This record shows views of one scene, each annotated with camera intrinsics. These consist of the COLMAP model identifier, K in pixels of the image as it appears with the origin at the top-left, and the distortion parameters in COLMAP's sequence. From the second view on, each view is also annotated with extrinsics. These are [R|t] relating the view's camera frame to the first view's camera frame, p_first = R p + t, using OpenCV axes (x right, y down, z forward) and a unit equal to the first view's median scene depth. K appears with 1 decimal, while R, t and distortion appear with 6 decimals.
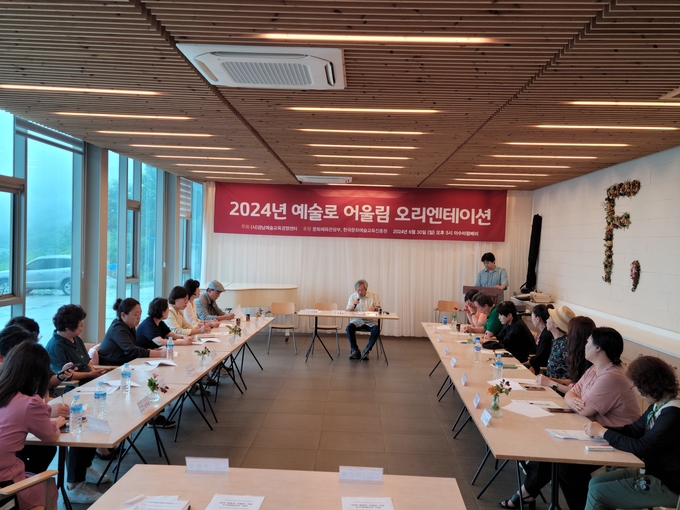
lens RADIAL K [[555.7, 0, 340.5], [0, 555.7, 254.8], [0, 0, 1]] dist [0.051648, 0.000589]
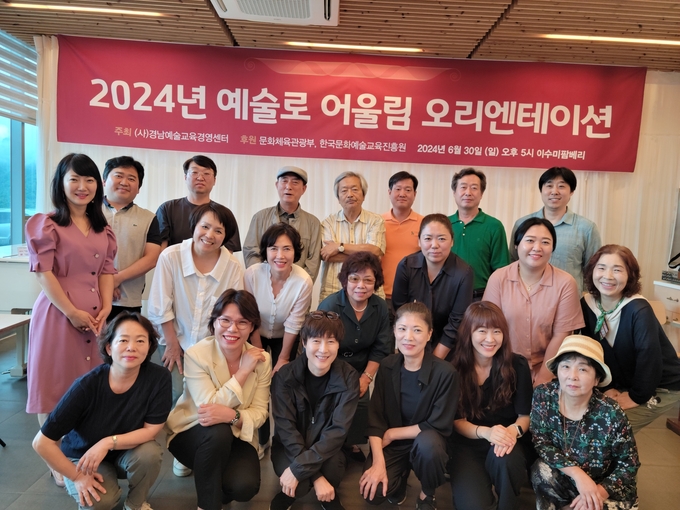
lens RADIAL K [[555.7, 0, 341.2], [0, 555.7, 255.1], [0, 0, 1]] dist [0.051648, 0.000589]
pose [[0.999701, 0.016763, 0.017808, 0.017359], [-0.017866, 0.997809, 0.063698, 0.024386], [-0.016701, -0.063998, 0.997810, 0.486356]]
